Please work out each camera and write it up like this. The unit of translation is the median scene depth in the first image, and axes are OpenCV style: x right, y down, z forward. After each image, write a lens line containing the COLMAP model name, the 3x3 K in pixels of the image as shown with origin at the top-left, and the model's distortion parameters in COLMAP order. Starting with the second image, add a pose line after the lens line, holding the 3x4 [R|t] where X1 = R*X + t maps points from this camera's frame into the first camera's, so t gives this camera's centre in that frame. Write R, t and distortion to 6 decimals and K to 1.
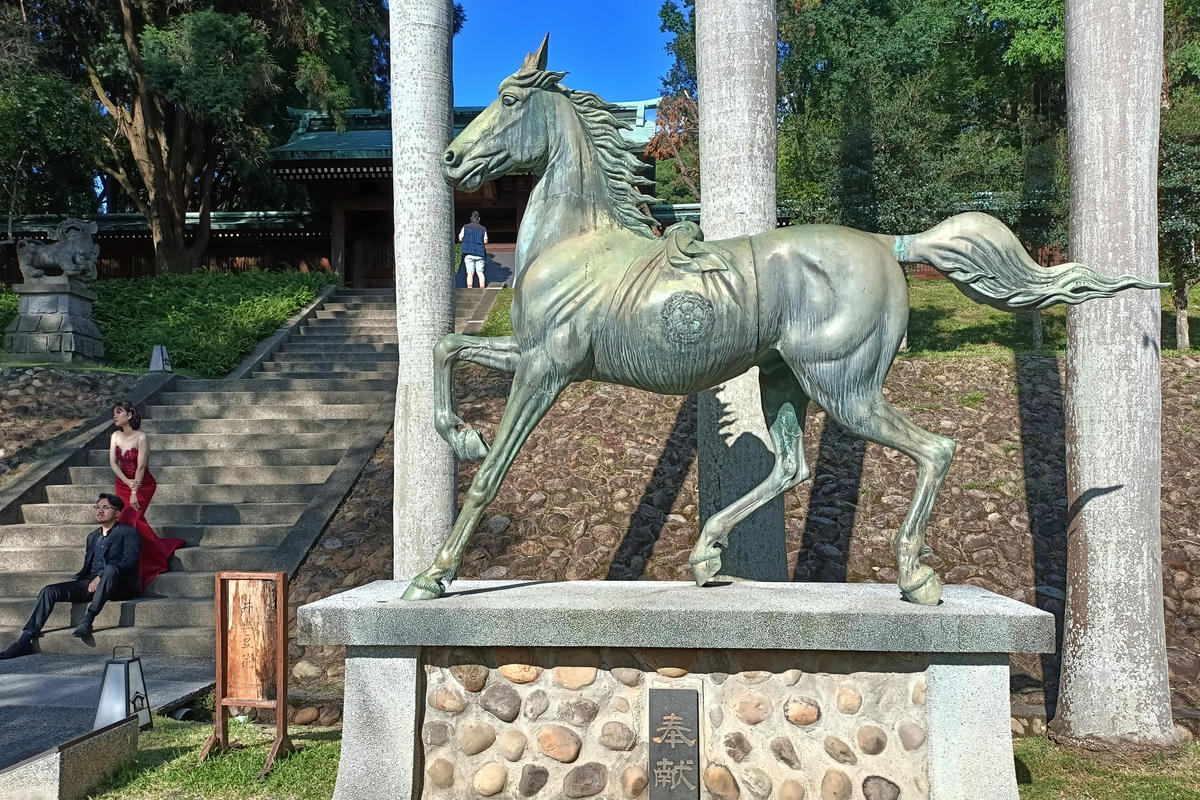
lens RADIAL K [[994.3, 0, 606.4], [0, 994.3, 435.0], [0, 0, 1]] dist [0.102710, -0.131023]
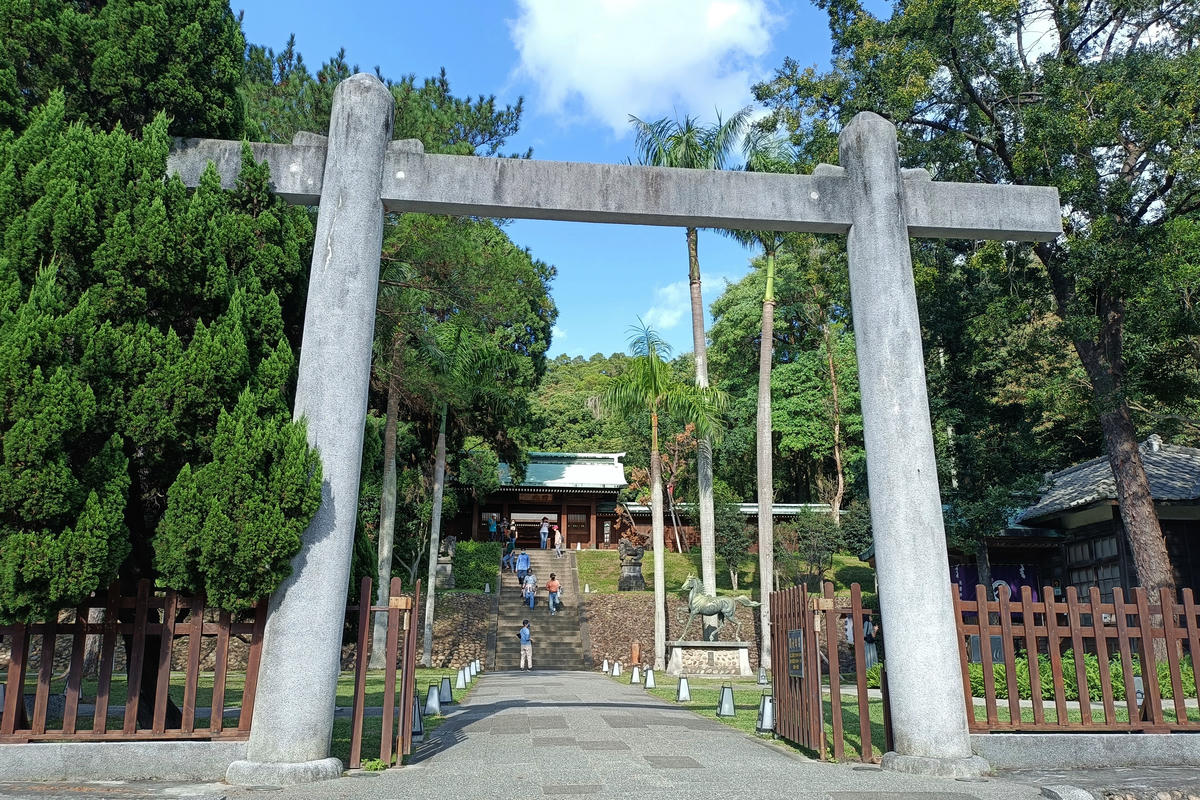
lens RADIAL K [[994.3, 0, 606.4], [0, 994.3, 435.0], [0, 0, 1]] dist [0.102710, -0.131023]
pose [[0.991750, 0.036506, 0.122875, -1.924230], [-0.010828, 0.979021, -0.203471, 0.183097], [-0.127725, 0.200462, 0.971340, -7.522456]]
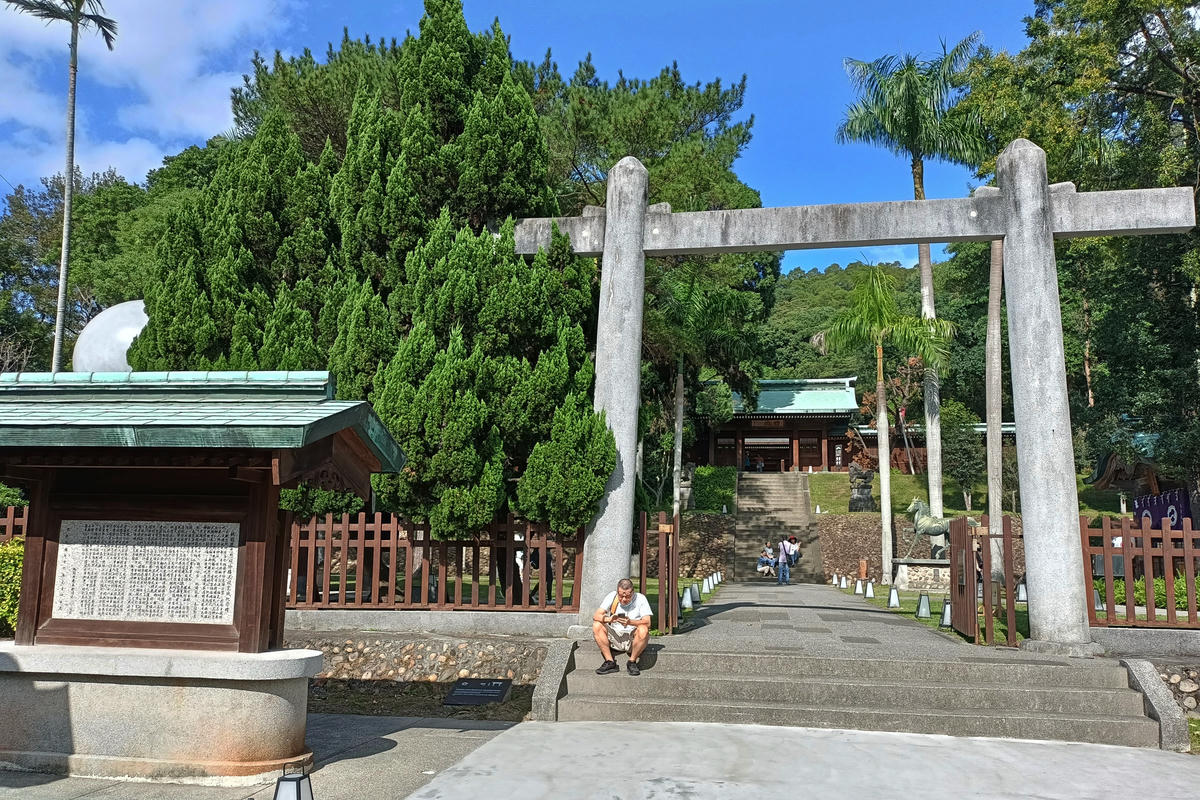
lens RADIAL K [[994.3, 0, 606.4], [0, 994.3, 435.0], [0, 0, 1]] dist [0.102710, -0.131023]
pose [[0.994037, 0.007109, -0.108813, -1.932356], [-0.020148, 0.992665, -0.119208, 0.189273], [0.107167, 0.120689, 0.986889, -8.514863]]
